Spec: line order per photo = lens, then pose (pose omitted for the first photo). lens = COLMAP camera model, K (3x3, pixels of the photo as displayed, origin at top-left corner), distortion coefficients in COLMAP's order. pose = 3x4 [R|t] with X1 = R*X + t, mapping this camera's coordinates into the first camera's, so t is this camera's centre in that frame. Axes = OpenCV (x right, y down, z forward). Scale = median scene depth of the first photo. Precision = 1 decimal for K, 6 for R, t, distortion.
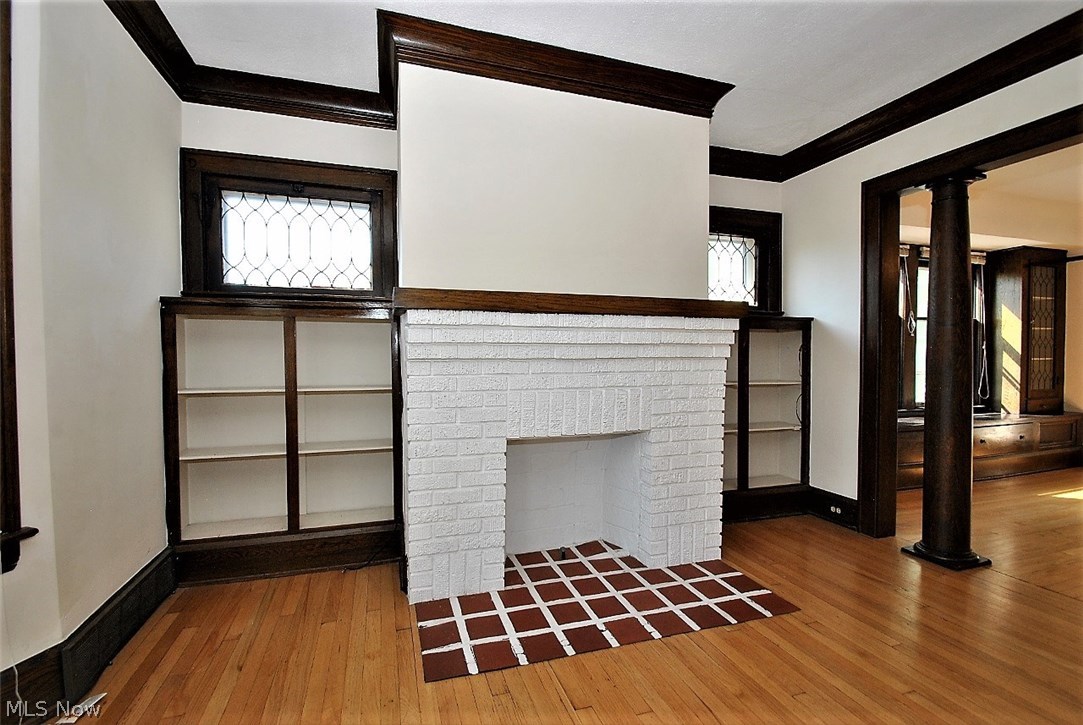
lens RADIAL K [[479.0, 0, 537.6], [0, 479.0, 363.1], [0, 0, 1]] dist [-0.000568, -0.000456]
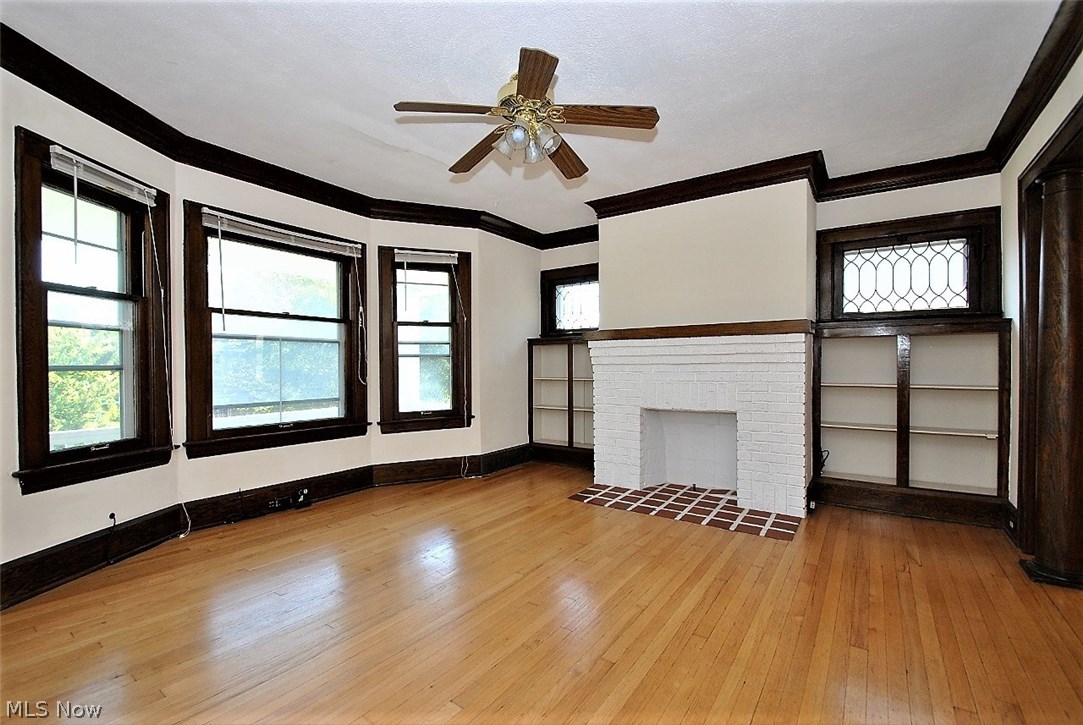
lens RADIAL K [[479.0, 0, 540.5], [0, 479.0, 368.0], [0, 0, 1]] dist [-0.000568, -0.000456]
pose [[0.616163, 0.001947, -0.787616, 1.063822], [-0.010393, 0.999930, -0.005658, 0.021111], [0.787550, 0.011672, 0.616140, -0.397637]]
